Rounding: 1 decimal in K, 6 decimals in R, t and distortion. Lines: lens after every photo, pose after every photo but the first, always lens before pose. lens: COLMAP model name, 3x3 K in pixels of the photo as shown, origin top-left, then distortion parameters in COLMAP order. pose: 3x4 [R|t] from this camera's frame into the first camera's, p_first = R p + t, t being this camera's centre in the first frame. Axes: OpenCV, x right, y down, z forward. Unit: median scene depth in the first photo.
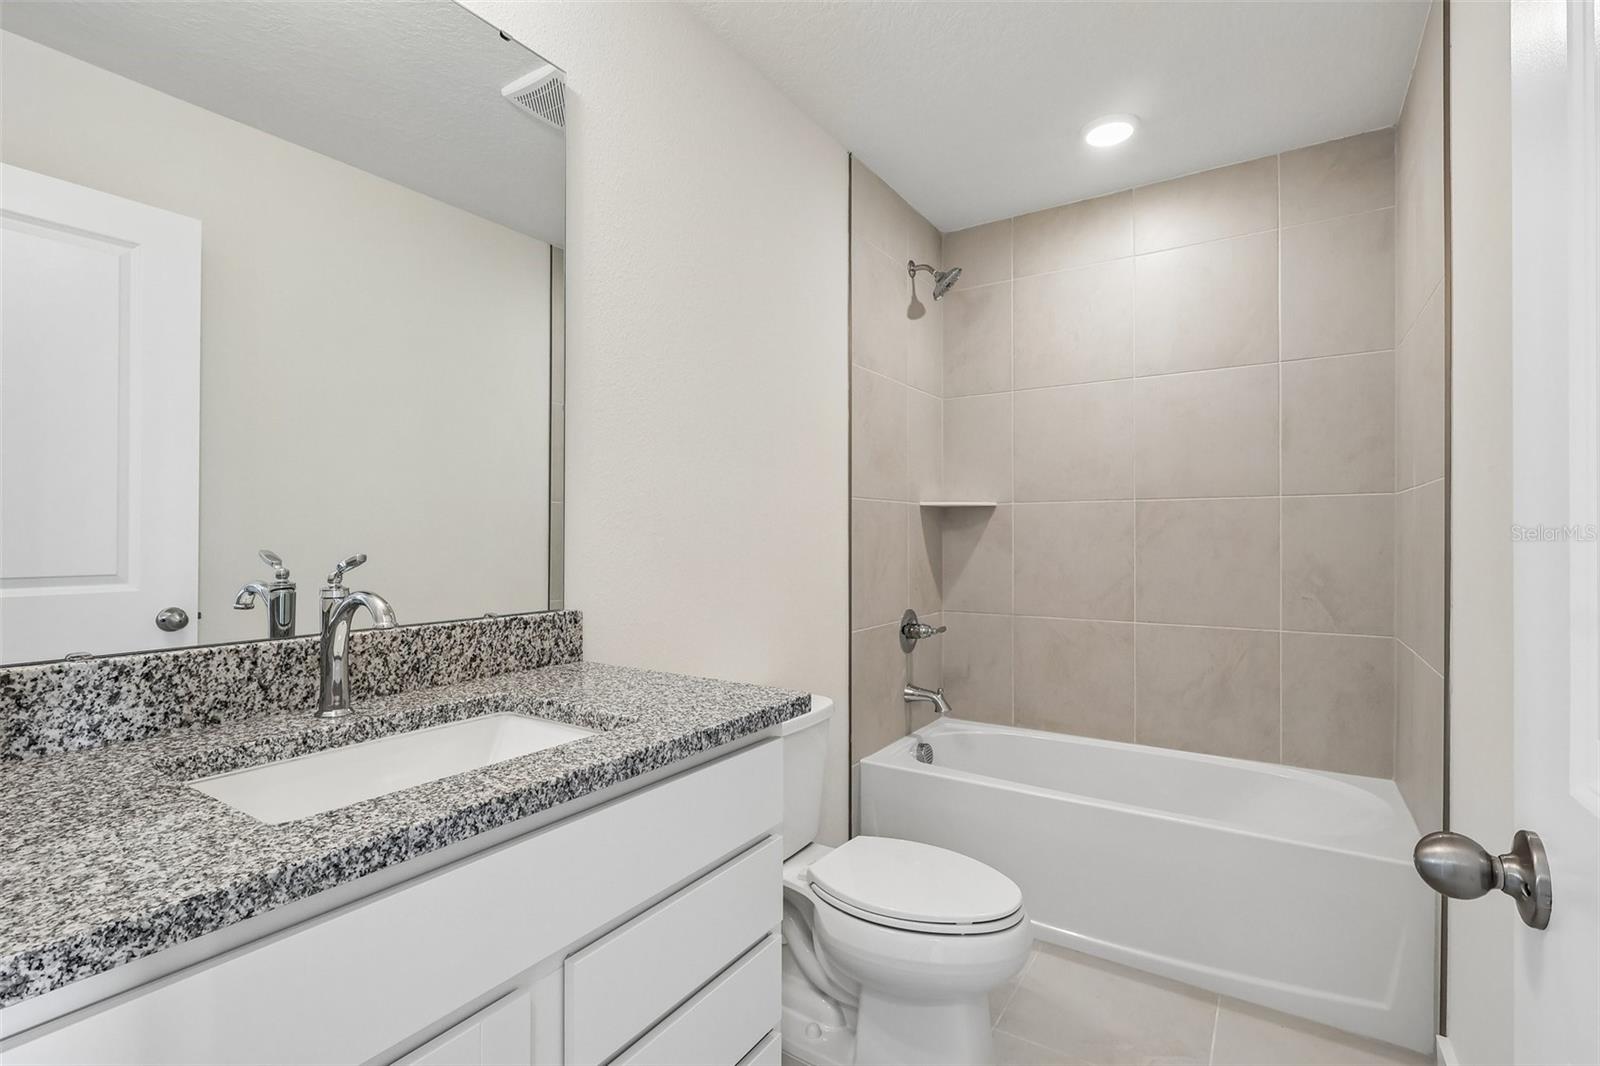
lens RADIAL K [[735.6, 0, 801.7], [0, 735.6, 534.2], [0, 0, 1]] dist [-0.003238, 0.000047]
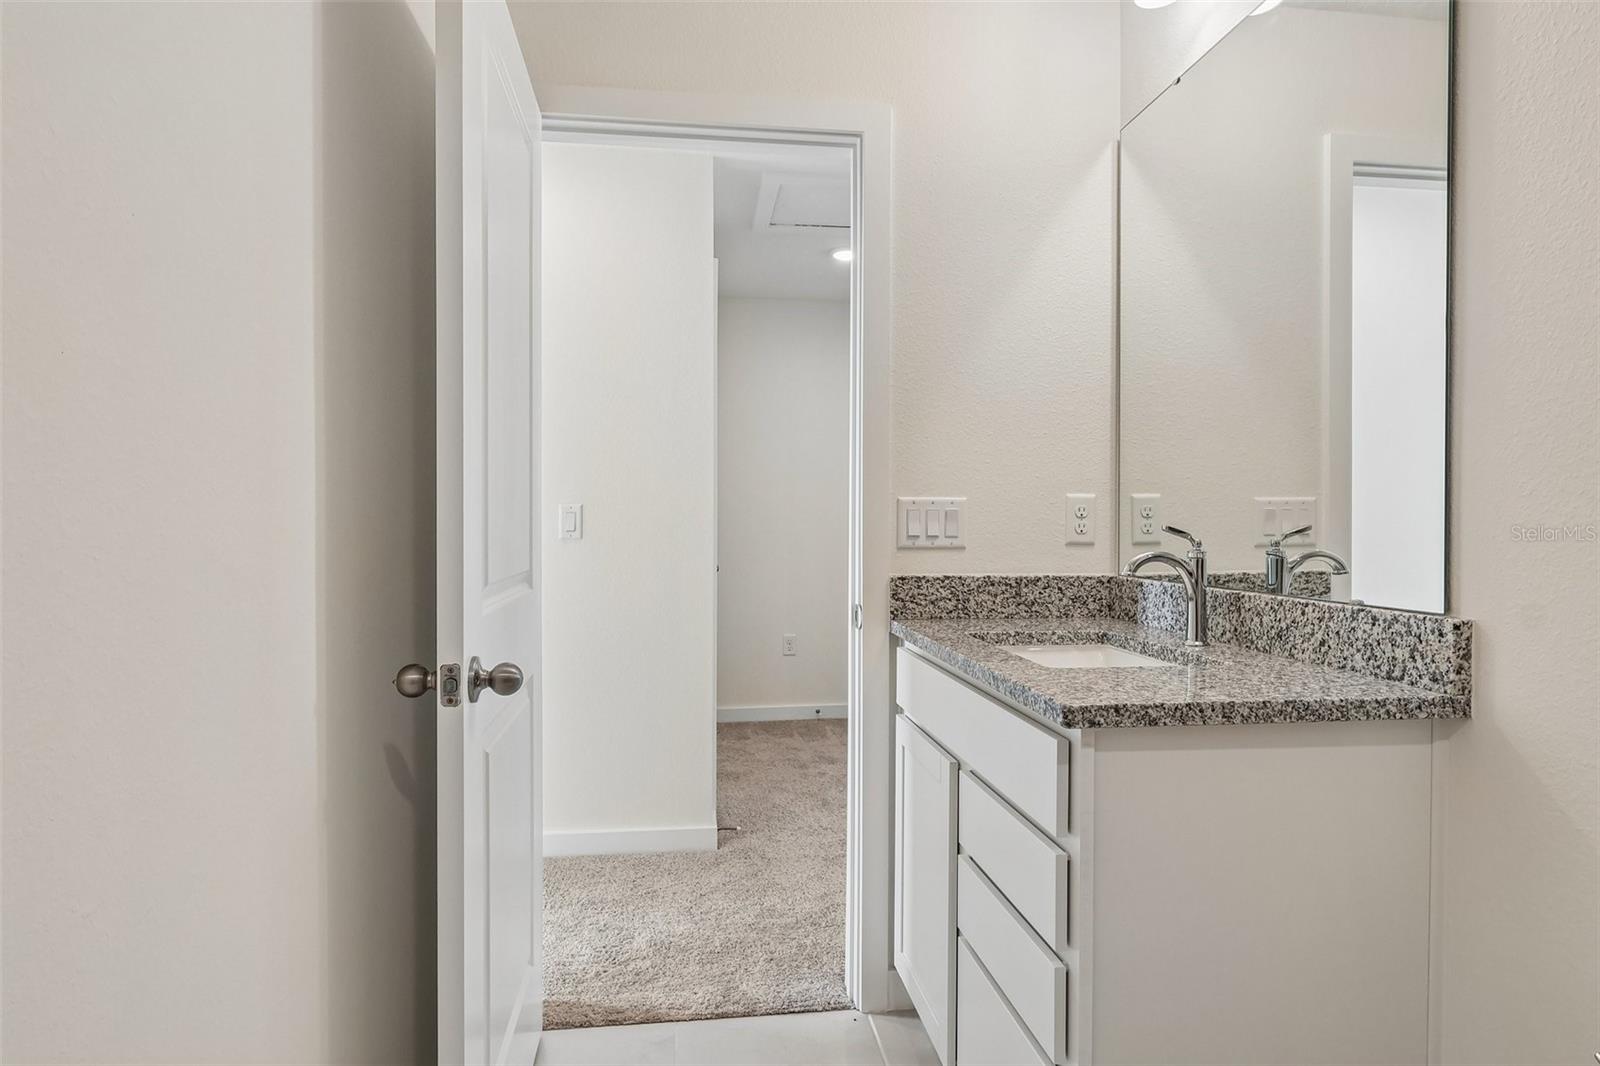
lens RADIAL K [[950.9, 0, 802.2], [0, 950.9, 529.6], [0, 0, 1]] dist [-0.000336, 0.000017]
pose [[-0.764571, 0.003526, -0.644530, 0.839172], [-0.000966, 0.999978, 0.006617, 0.019306], [0.644539, 0.005682, -0.764550, 1.512295]]
